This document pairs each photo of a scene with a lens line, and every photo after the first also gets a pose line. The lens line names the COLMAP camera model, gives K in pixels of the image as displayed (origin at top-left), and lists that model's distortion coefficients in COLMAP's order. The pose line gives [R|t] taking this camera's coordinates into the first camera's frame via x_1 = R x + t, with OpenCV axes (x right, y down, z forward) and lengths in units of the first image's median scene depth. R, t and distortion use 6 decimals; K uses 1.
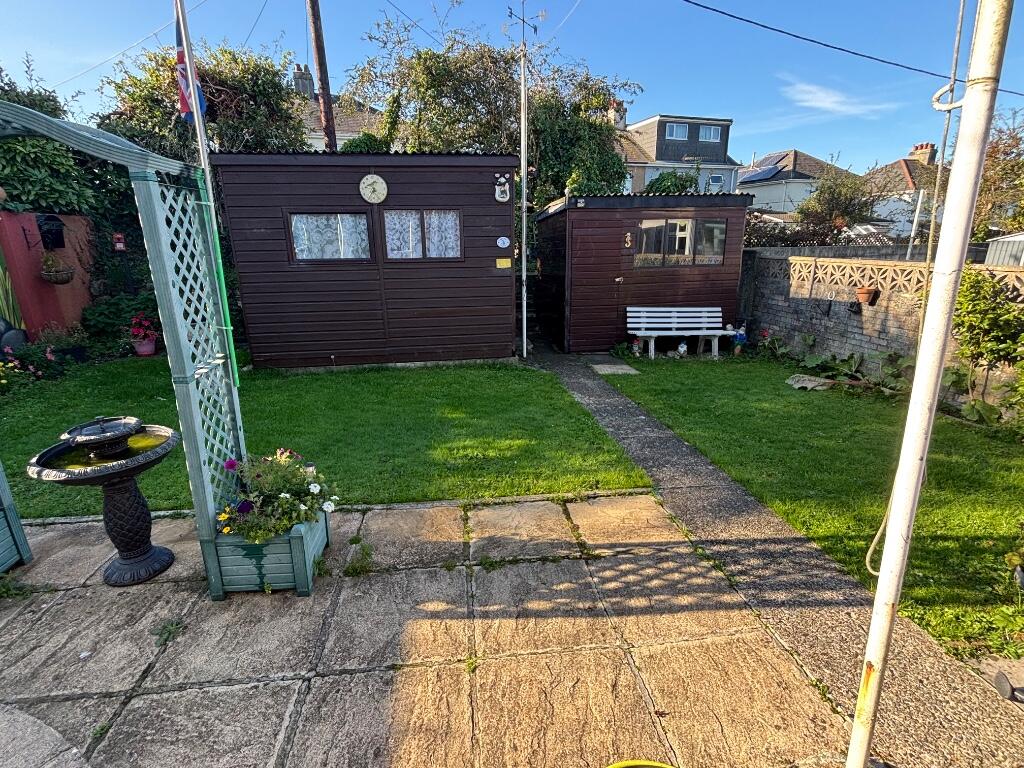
lens RADIAL K [[486.2, 0, 514.5], [0, 486.2, 388.2], [0, 0, 1]] dist [0.000154, -0.004748]
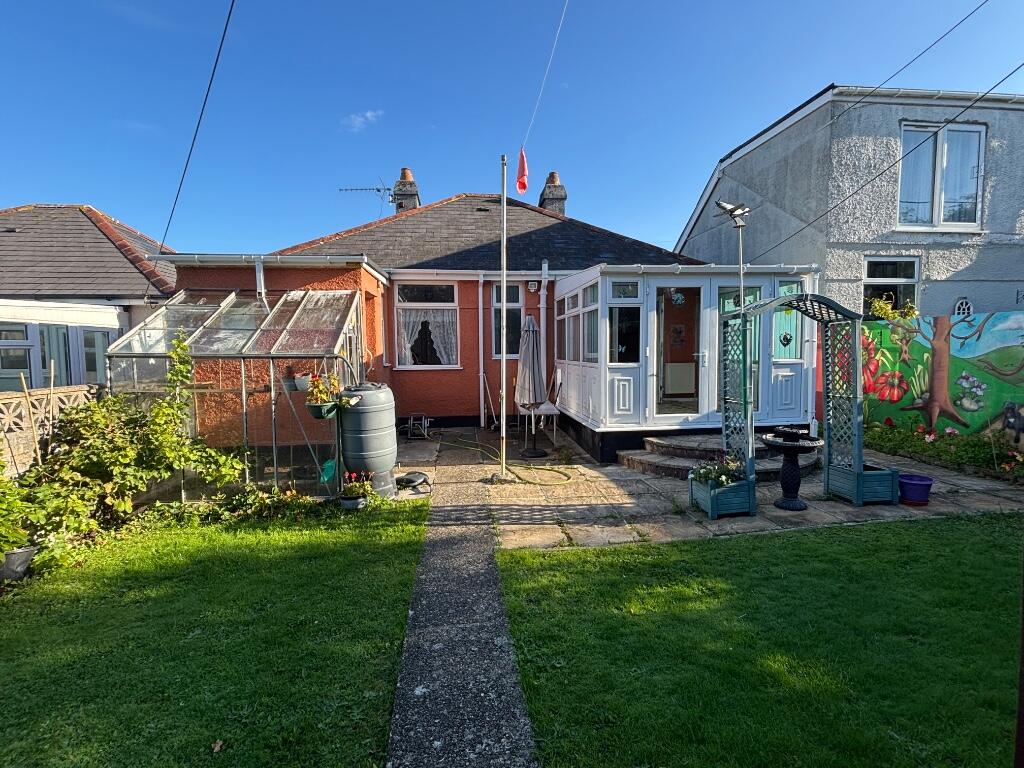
lens RADIAL K [[486.2, 0, 513.5], [0, 486.2, 384.2], [0, 0, 1]] dist [0.000154, -0.004748]
pose [[-0.999513, 0.028445, 0.012807, 0.133489], [0.031138, 0.934657, 0.354185, -0.366455], [-0.001896, 0.354412, -0.935088, 1.205904]]
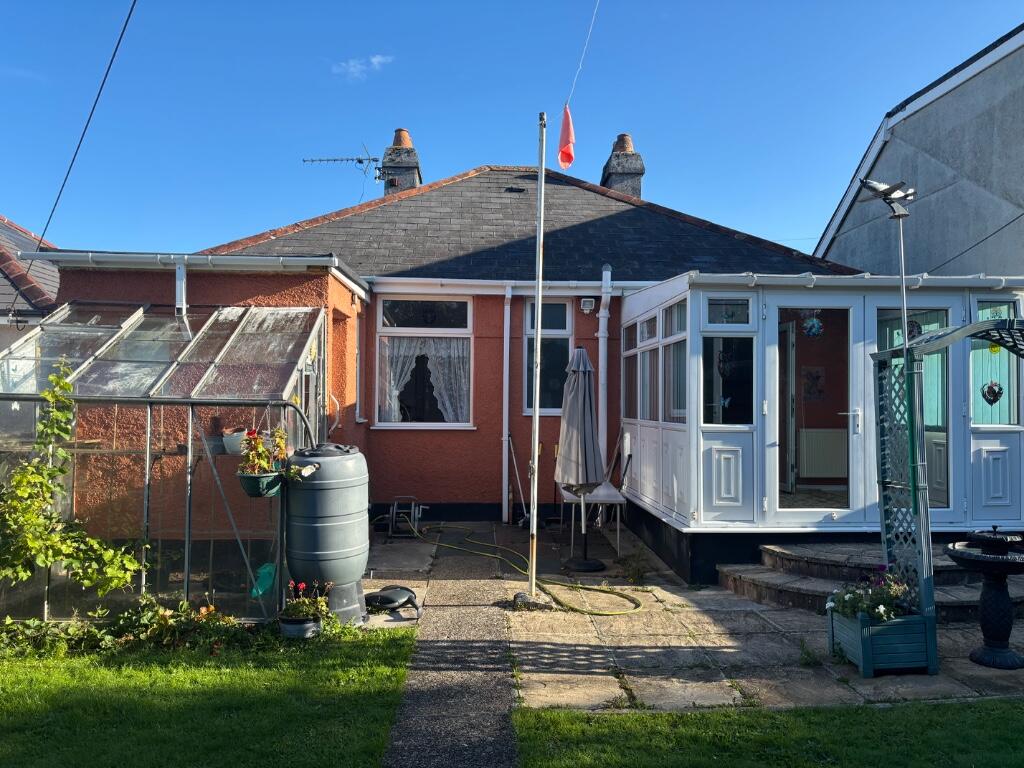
lens RADIAL K [[775.4, 0, 514.7], [0, 775.4, 384.5], [0, 0, 1]] dist [0.013730, -0.000533]
pose [[-0.997330, 0.011416, 0.072132, 0.118405], [0.029877, 0.965049, 0.260362, -0.370901], [-0.066639, 0.261822, -0.962813, 1.248281]]
